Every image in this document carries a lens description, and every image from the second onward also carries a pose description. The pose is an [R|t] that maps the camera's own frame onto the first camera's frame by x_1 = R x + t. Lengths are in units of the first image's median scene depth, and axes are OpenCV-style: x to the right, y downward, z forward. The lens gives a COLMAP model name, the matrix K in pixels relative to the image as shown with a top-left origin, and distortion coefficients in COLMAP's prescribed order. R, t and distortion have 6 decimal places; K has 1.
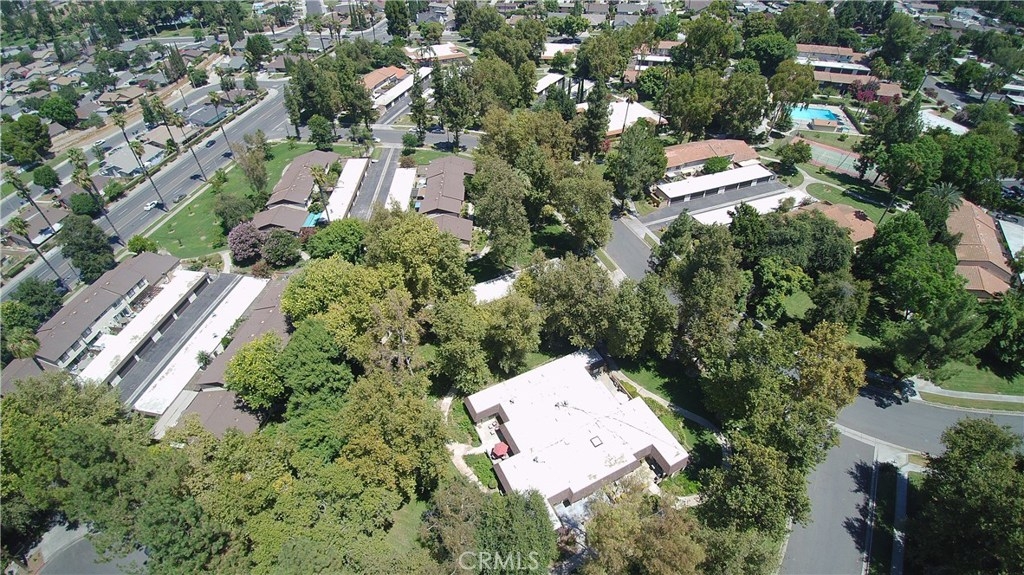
lens RADIAL K [[487.5, 0, 514.6], [0, 487.5, 279.0], [0, 0, 1]] dist [-0.027939, -0.017614]
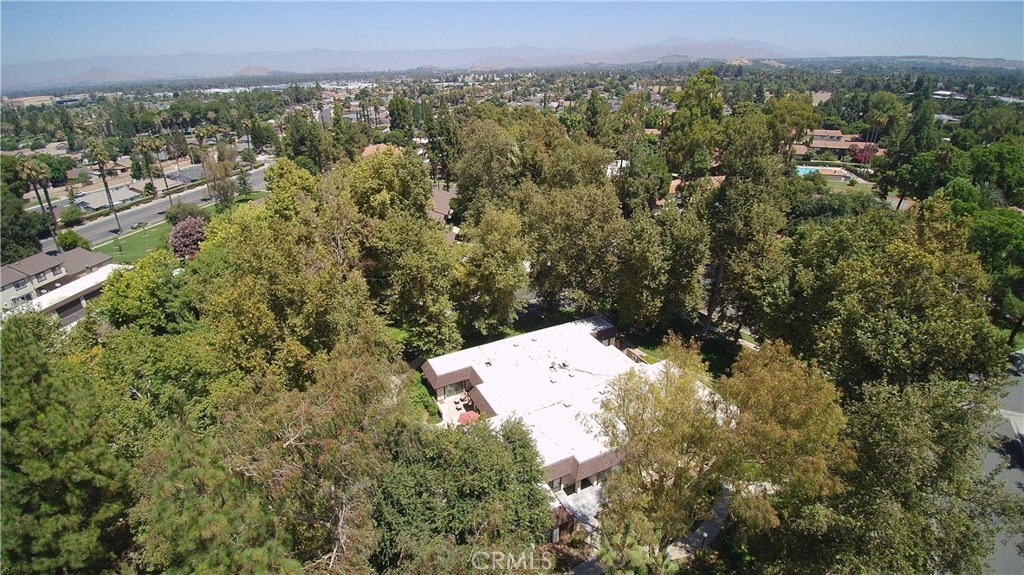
lens RADIAL K [[487.5, 0, 513.7], [0, 487.5, 279.0], [0, 0, 1]] dist [-0.027939, -0.017614]
pose [[0.999990, 0.002468, -0.003778, 0.022698], [-0.003416, 0.961049, -0.276358, 0.224410], [0.002949, 0.276368, 0.961047, 0.193959]]
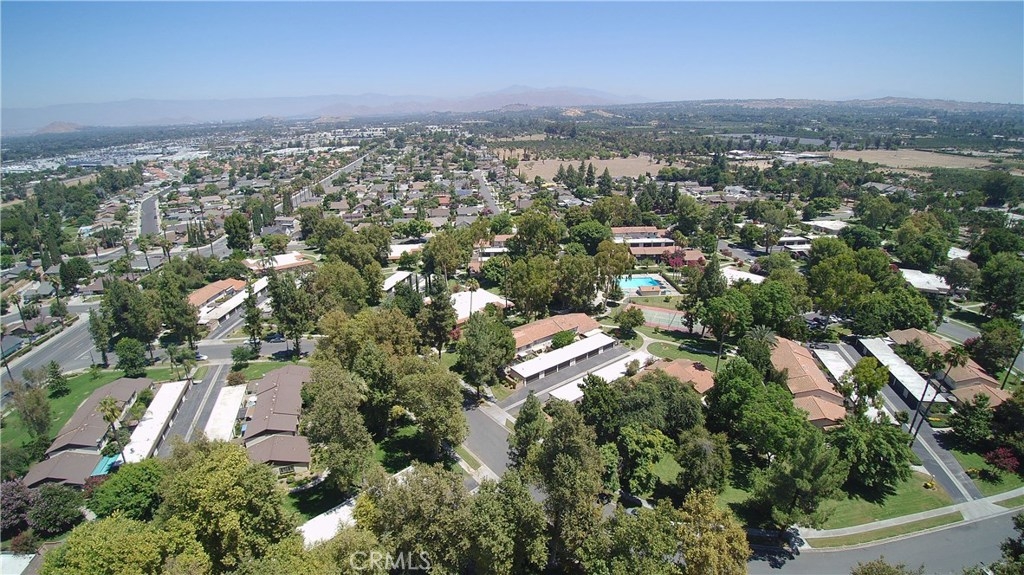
lens RADIAL K [[487.5, 0, 513.1], [0, 487.5, 281.3], [0, 0, 1]] dist [-0.027939, -0.017614]
pose [[0.959304, -0.092004, 0.266967, 0.057899], [0.183187, 0.922256, -0.340420, -0.017556], [-0.214892, 0.375471, 0.901578, 0.046827]]
